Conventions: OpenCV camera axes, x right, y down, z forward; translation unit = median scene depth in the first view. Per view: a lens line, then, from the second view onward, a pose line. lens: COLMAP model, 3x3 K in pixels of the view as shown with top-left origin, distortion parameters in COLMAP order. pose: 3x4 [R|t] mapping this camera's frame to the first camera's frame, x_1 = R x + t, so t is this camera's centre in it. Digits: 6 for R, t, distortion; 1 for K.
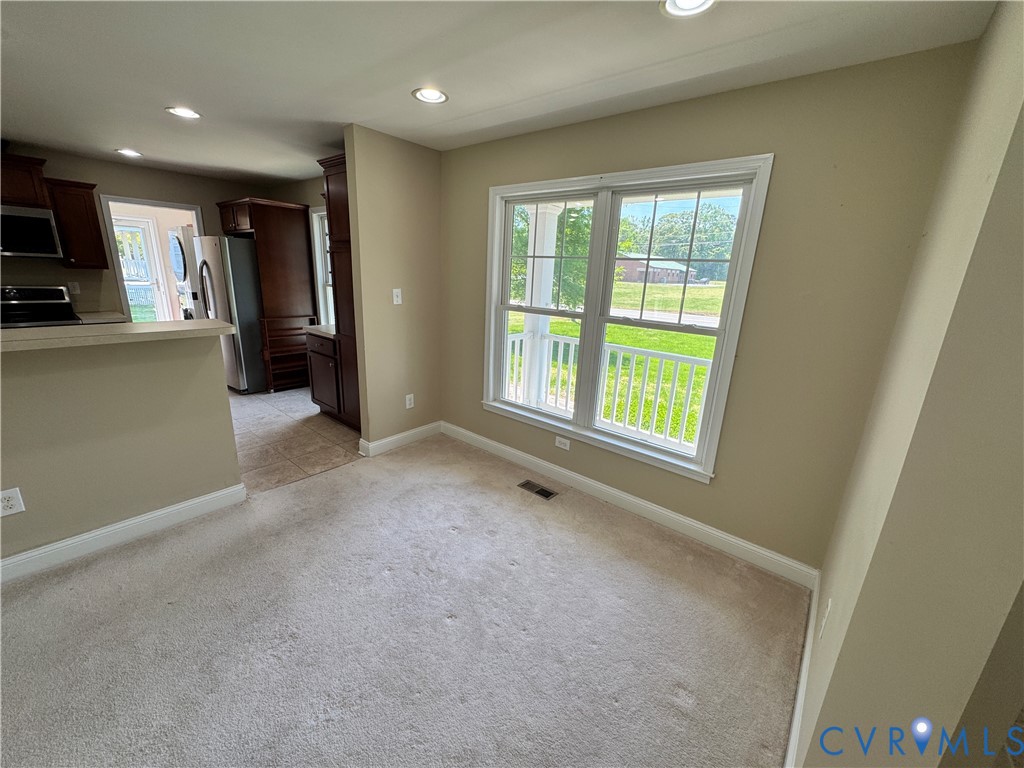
lens RADIAL K [[407.3, 0, 512.0], [0, 407.3, 384.0], [0, 0, 1]] dist [0.000150, 0.000175]
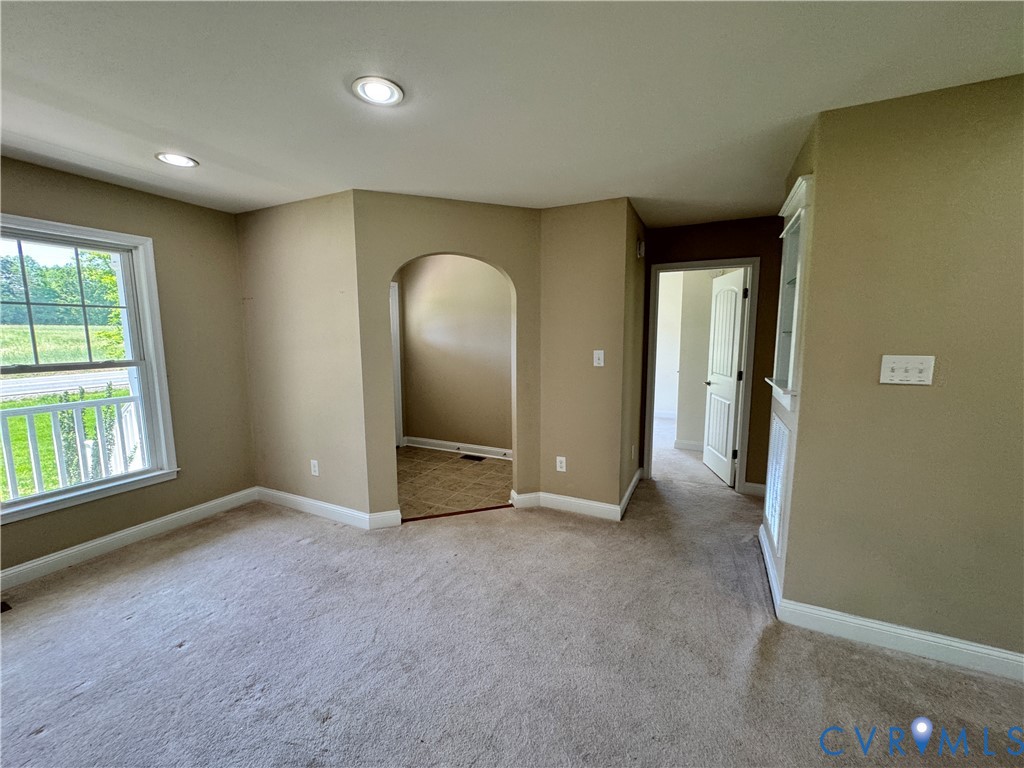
lens RADIAL K [[407.3, 0, 512.0], [0, 407.3, 384.0], [0, 0, 1]] dist [0.000150, 0.000175]
pose [[-0.242856, -0.172208, 0.954655, -0.972308], [0.250157, 0.939714, 0.233151, -0.067424], [-0.937252, 0.295436, -0.185136, 0.166077]]
